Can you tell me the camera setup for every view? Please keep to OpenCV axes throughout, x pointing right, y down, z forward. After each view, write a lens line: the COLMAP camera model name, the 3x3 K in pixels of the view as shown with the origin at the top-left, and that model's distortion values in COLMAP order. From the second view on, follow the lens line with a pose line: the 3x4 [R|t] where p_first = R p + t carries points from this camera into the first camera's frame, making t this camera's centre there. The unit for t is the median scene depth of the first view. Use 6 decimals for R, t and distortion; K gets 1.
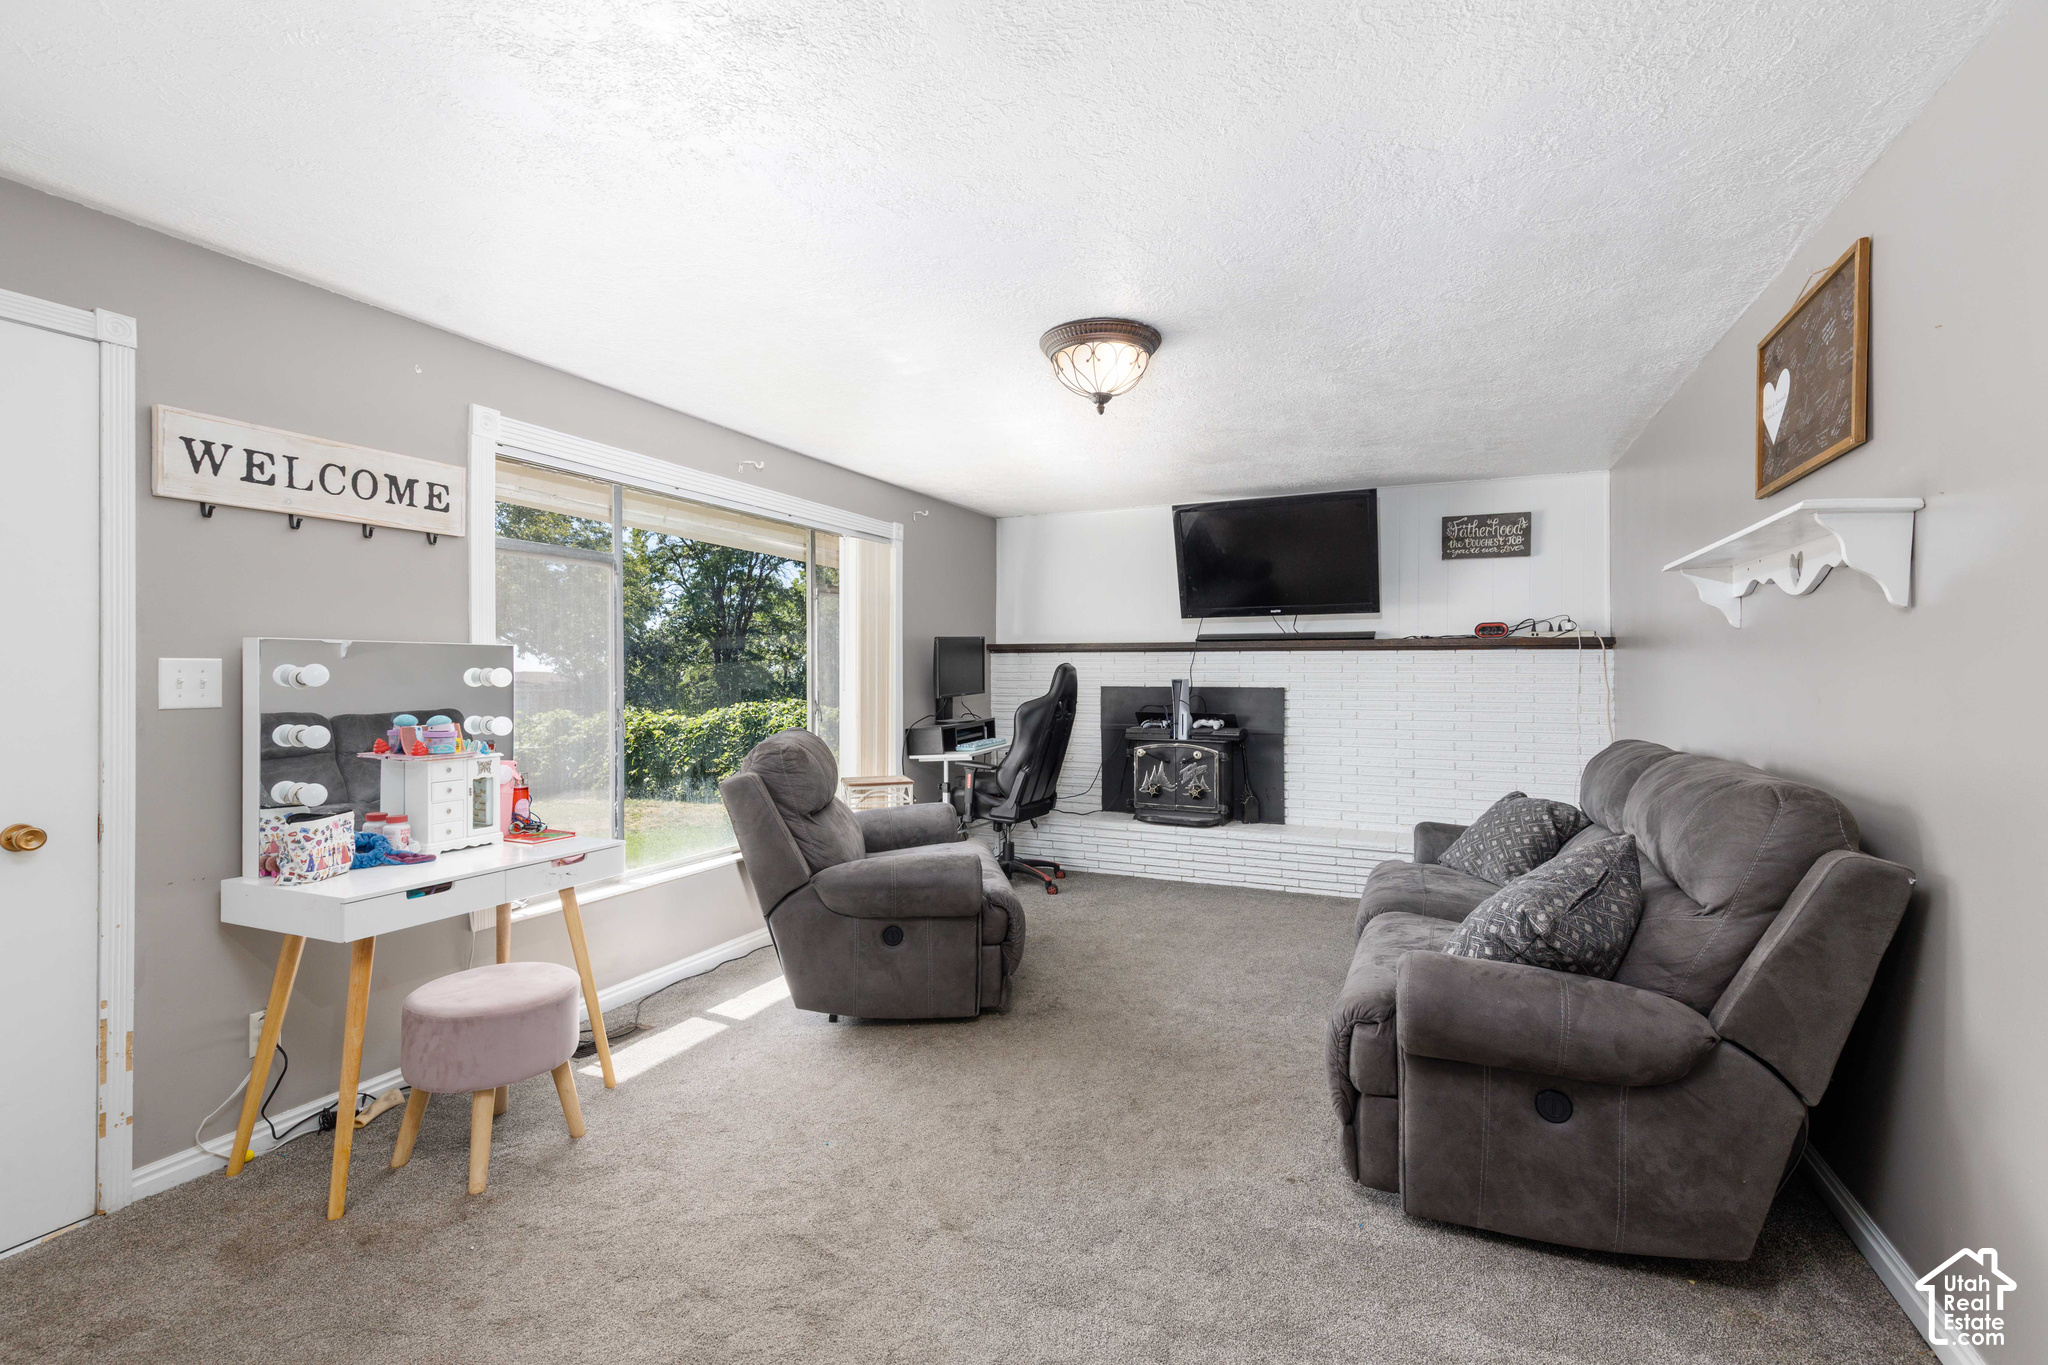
lens RADIAL K [[917.9, 0, 1022.4], [0, 917.9, 677.5], [0, 0, 1]] dist [0.004949, -0.000370]
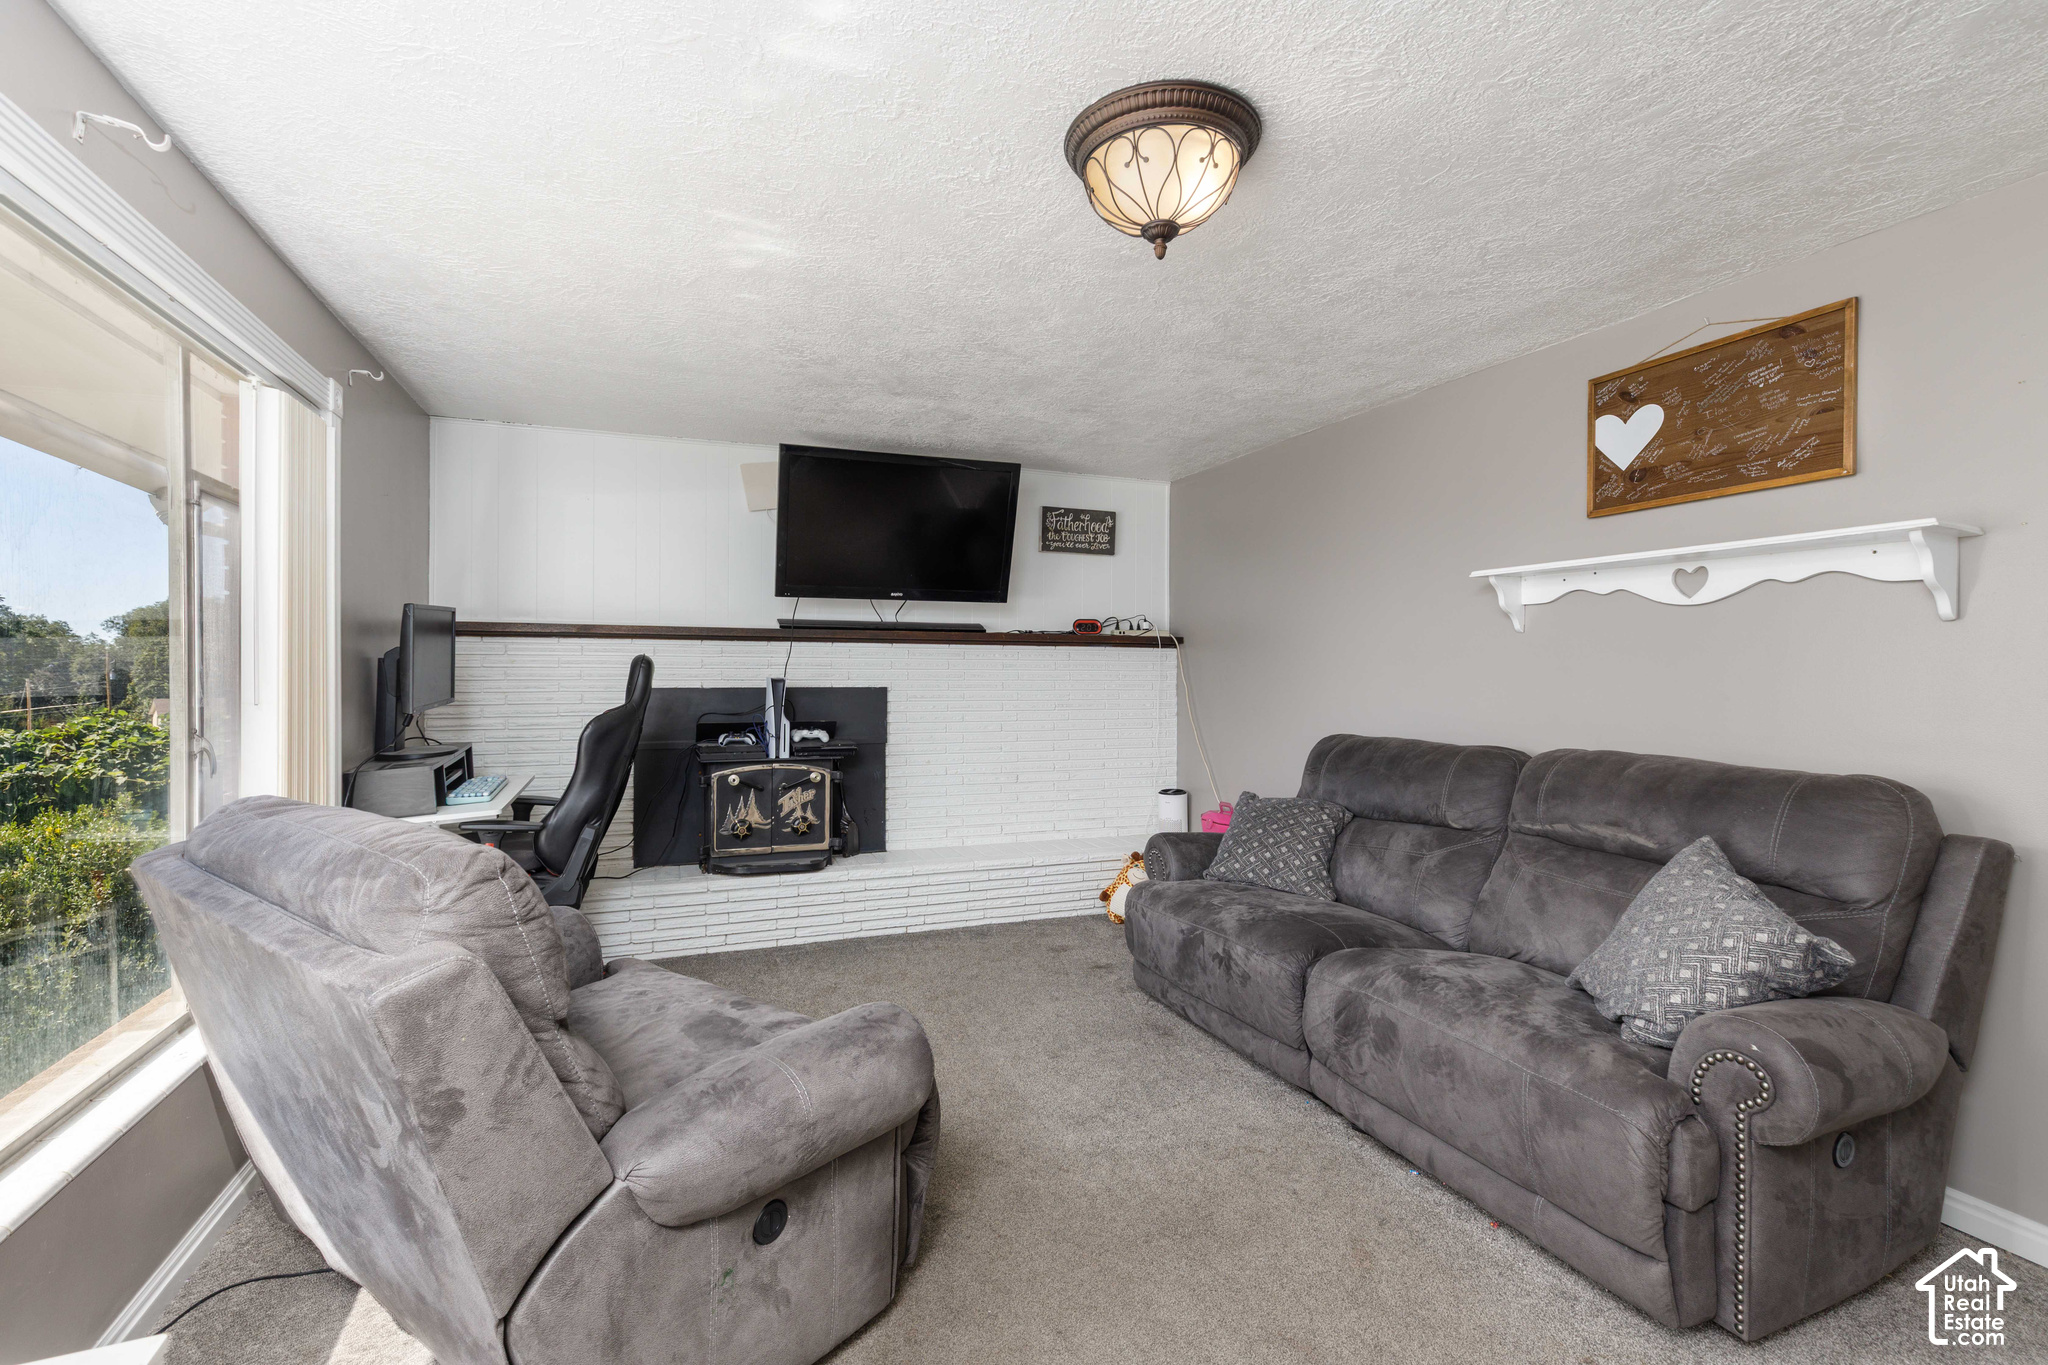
lens RADIAL K [[917.9, 0, 1025.5], [0, 917.9, 679.7], [0, 0, 1]] dist [0.004949, -0.000370]
pose [[0.693842, -0.005739, 0.720104, -0.237006], [-0.000898, 0.999961, 0.008834, -0.003186], [-0.720127, -0.006776, 0.693810, 0.349630]]
